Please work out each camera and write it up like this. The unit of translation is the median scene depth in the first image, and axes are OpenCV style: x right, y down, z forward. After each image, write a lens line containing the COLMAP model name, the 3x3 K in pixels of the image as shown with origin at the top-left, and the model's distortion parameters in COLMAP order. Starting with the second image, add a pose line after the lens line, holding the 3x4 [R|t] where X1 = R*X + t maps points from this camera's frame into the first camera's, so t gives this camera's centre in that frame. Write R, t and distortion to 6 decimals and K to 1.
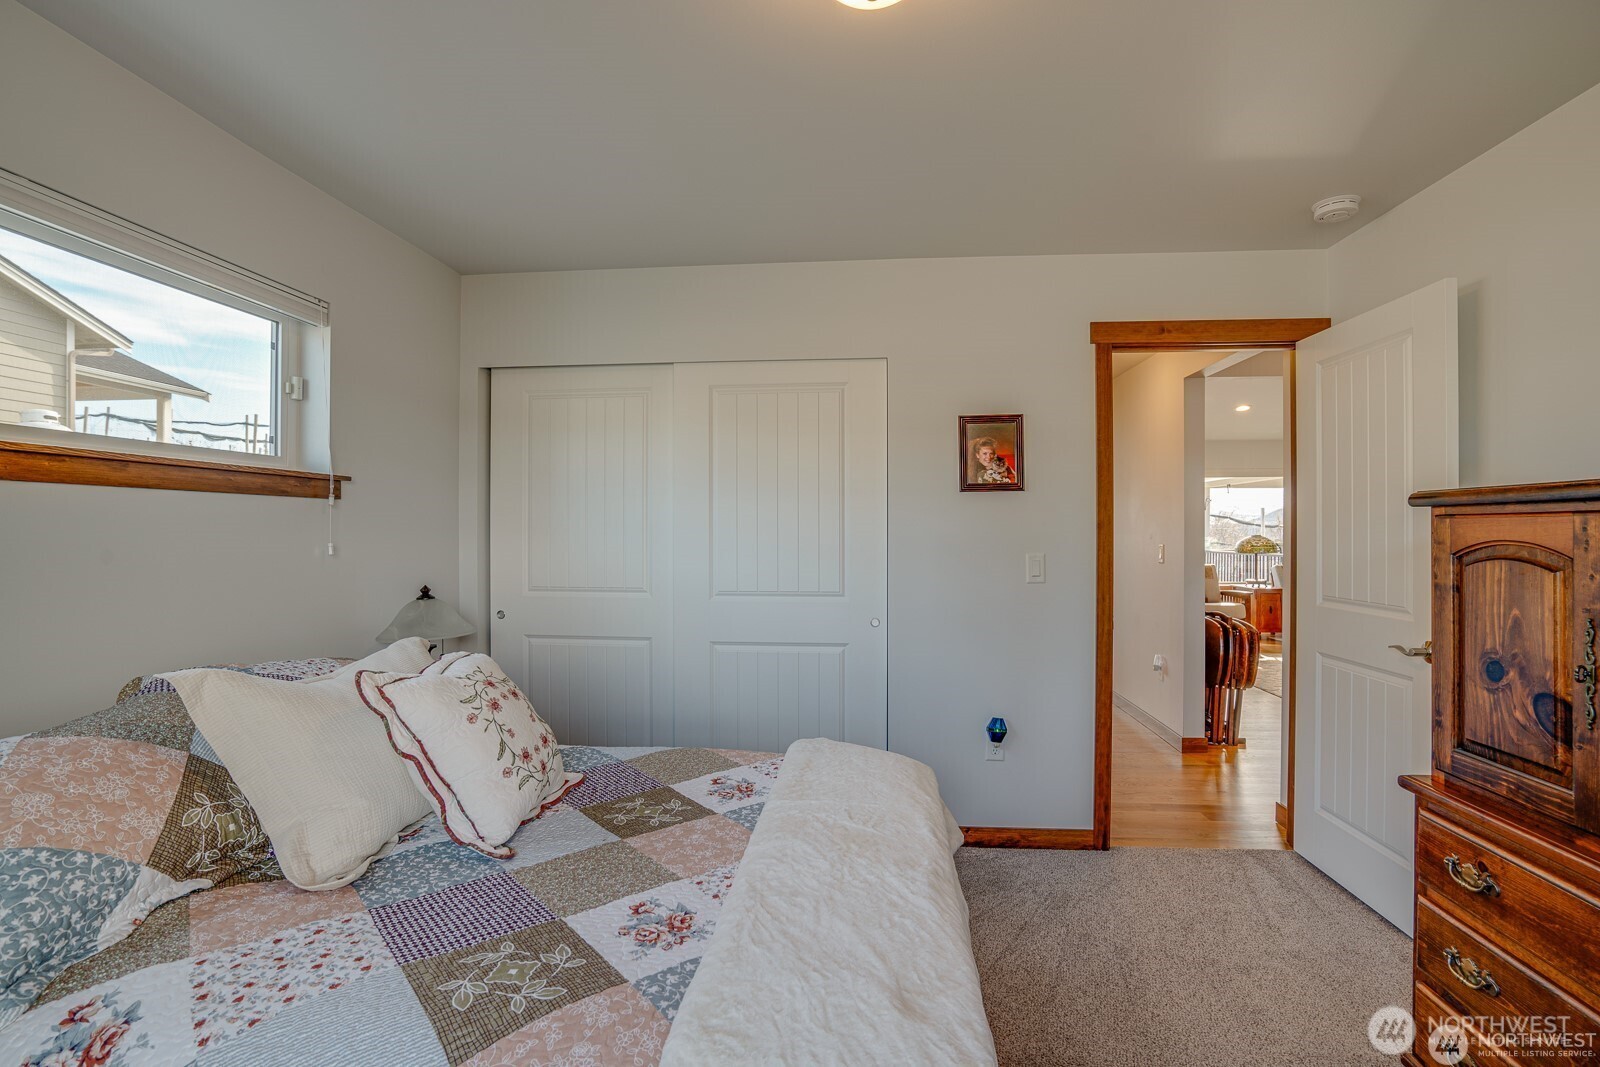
lens RADIAL K [[759.8, 0, 796.1], [0, 759.8, 528.8], [0, 0, 1]] dist [-0.037203, 0.011175]
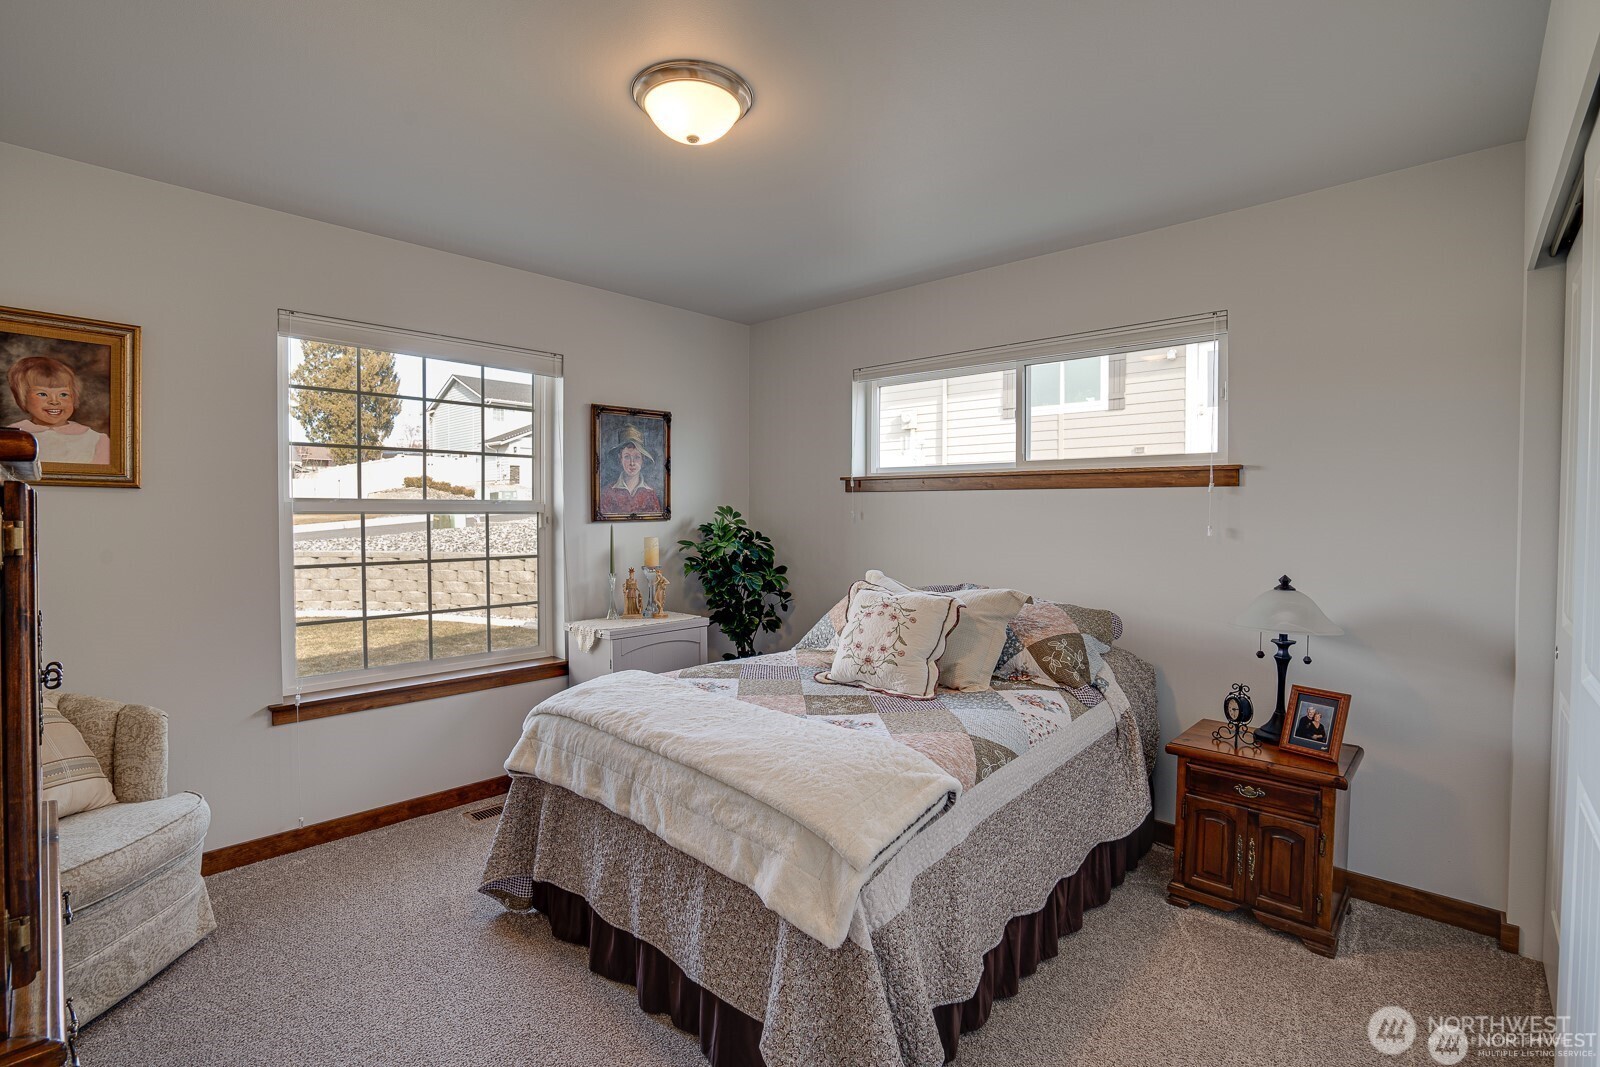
lens RADIAL K [[714.0, 0, 803.1], [0, 714.0, 531.4], [0, 0, 1]] dist [-0.021058, -0.000073]
pose [[-0.600069, 0.016090, -0.799786, 0.662971], [-0.006520, 0.999666, 0.025003, 0.004817], [0.799922, 0.020218, -0.599764, 1.246106]]
